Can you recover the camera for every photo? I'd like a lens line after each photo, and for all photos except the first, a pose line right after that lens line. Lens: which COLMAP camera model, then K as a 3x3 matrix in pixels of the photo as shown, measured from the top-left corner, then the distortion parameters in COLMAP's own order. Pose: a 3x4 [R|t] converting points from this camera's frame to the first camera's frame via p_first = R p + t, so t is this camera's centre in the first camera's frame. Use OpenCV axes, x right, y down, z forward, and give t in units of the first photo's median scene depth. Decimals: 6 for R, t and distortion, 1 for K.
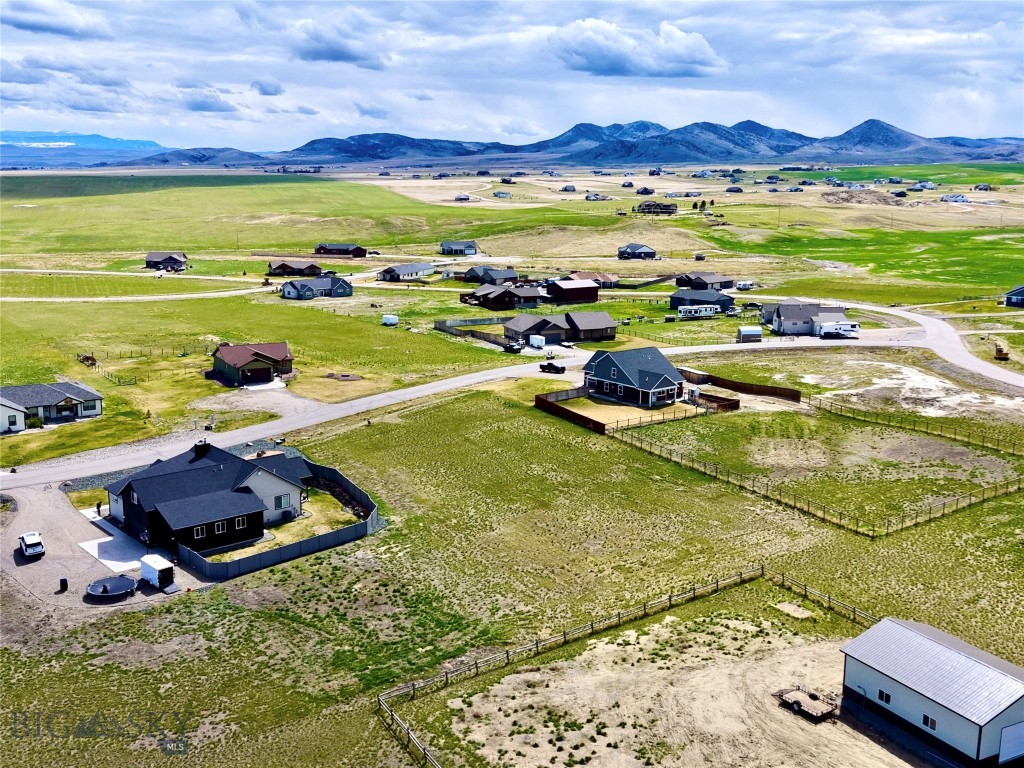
lens RADIAL K [[1069.1, 0, 512.0], [0, 1069.1, 384.0], [0, 0, 1]] dist [0.091071, -0.014101]
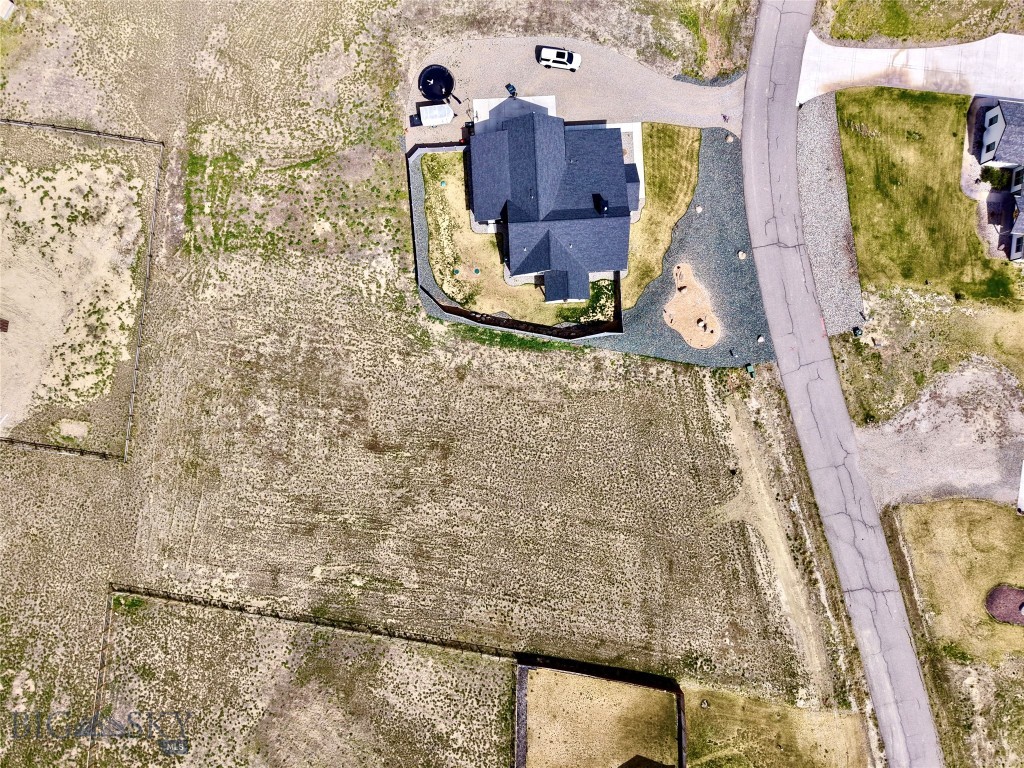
lens RADIAL K [[685.9, 0, 512.0], [0, 685.9, 384.0], [0, 0, 1]] dist [0.043366, -0.038119]
pose [[-0.615026, 0.788180, -0.022694, -0.087109], [-0.174064, -0.107641, 0.978834, -0.563868], [0.769055, 0.605958, 0.203396, 0.882950]]
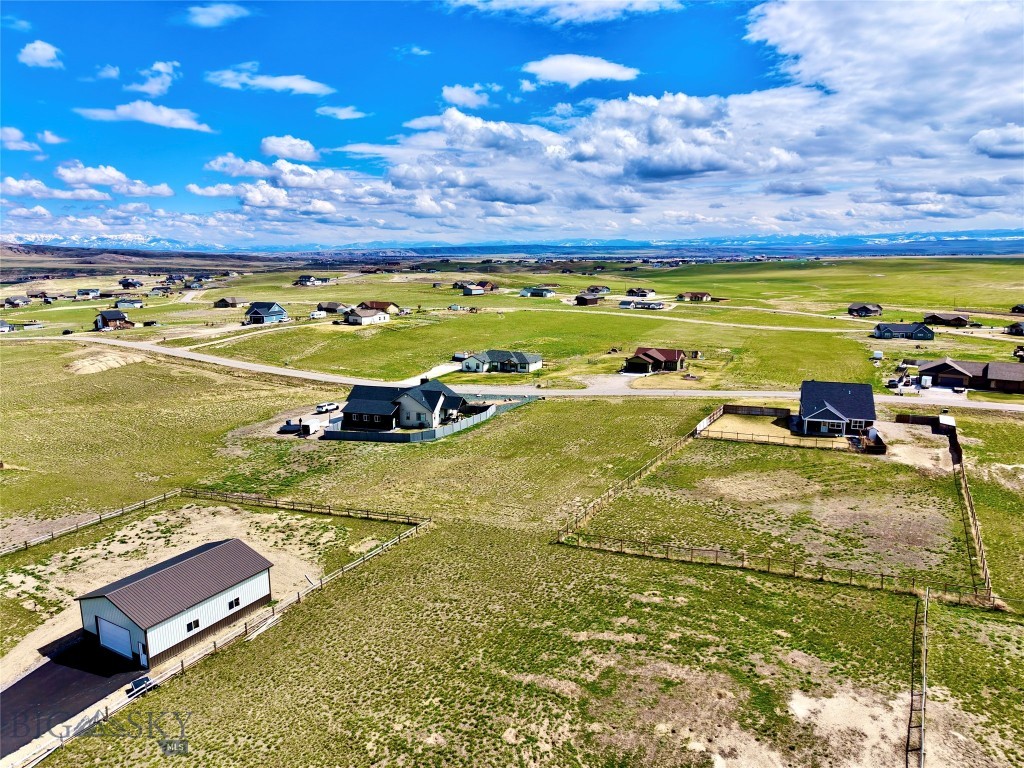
lens RADIAL K [[685.9, 0, 512.0], [0, 685.9, 384.0], [0, 0, 1]] dist [0.043366, -0.038119]
pose [[0.529777, 0.149038, -0.834940, 0.706254], [-0.160648, 0.984252, 0.073758, -0.041033], [0.832784, 0.095056, 0.545376, 0.499425]]
